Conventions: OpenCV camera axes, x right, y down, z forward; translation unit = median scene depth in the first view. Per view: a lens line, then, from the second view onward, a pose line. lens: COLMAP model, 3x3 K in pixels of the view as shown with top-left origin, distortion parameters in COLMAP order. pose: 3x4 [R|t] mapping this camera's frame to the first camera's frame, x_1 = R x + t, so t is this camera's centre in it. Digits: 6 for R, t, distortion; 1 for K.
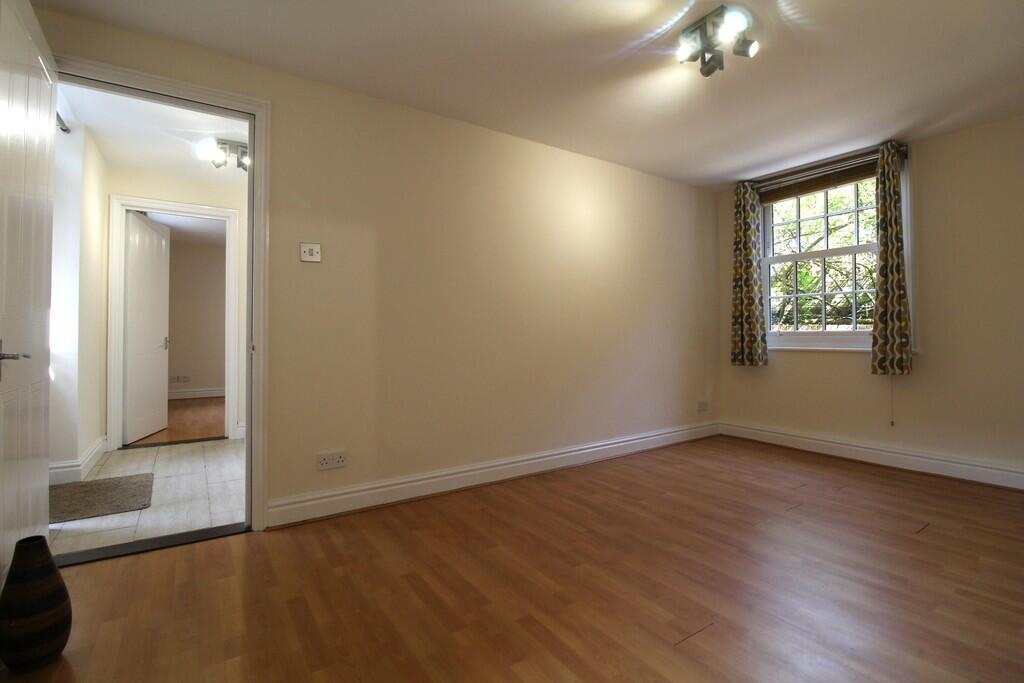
lens RADIAL K [[471.8, 0, 511.0], [0, 471.8, 335.2], [0, 0, 1]] dist [-0.014469, -0.001034]
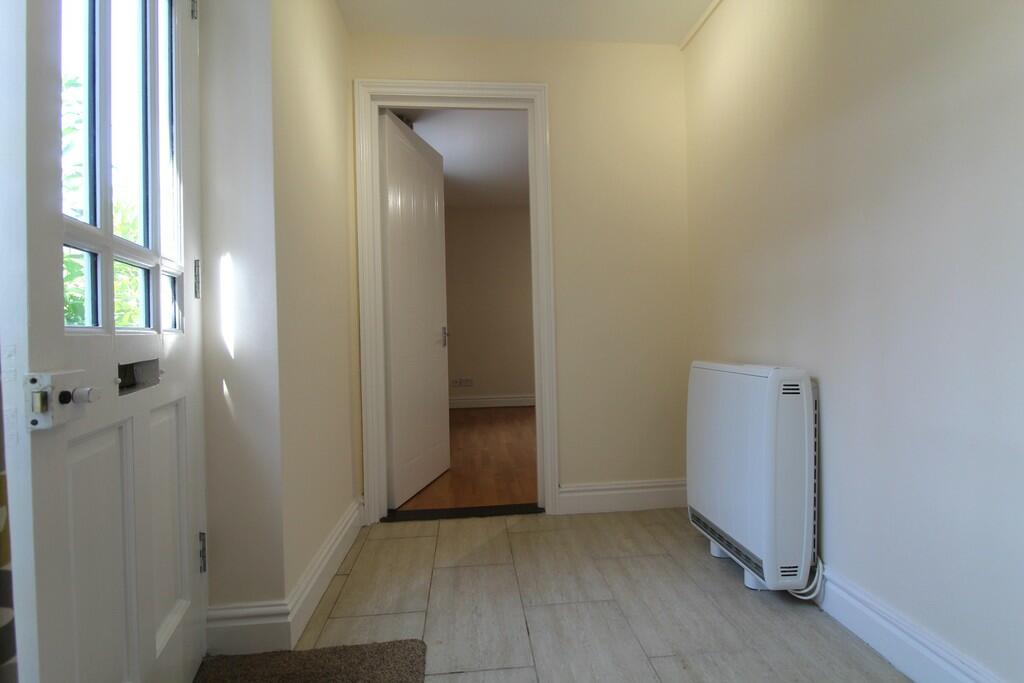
lens RADIAL K [[524.3, 0, 510.9], [0, 524.3, 340.5], [0, 0, 1]] dist [-0.001484, 0.000113]
pose [[0.870728, -0.017017, -0.491470, -0.364138], [0.030529, 0.999344, 0.019485, 0.012926], [0.490816, -0.031970, 0.870677, 0.500291]]
